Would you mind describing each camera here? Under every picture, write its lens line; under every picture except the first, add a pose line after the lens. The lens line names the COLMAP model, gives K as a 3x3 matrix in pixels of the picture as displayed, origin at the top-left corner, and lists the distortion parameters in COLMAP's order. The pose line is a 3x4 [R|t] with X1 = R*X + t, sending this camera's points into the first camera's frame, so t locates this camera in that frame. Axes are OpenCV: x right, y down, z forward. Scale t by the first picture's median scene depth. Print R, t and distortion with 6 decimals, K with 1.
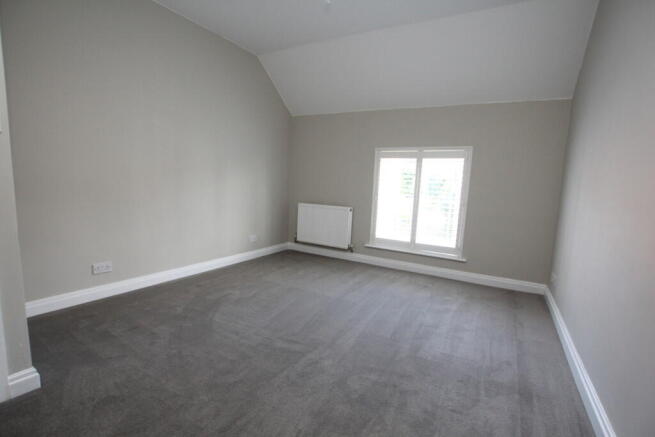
lens RADIAL K [[304.8, 0, 327.5], [0, 304.8, 218.5], [0, 0, 1]] dist [-0.019304, 0.000141]
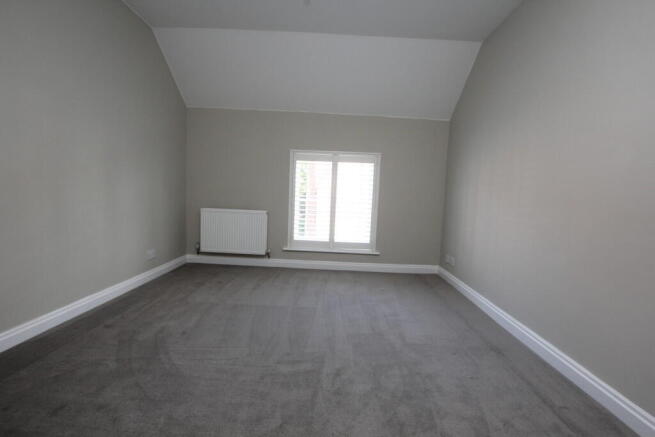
lens RADIAL K [[304.8, 0, 327.5], [0, 304.8, 218.5], [0, 0, 1]] dist [-0.019304, 0.000141]
pose [[0.874471, -0.051650, 0.482320, -0.246717], [0.052527, 0.998551, 0.011697, -0.014861], [-0.482225, 0.015106, 0.875917, 0.086604]]
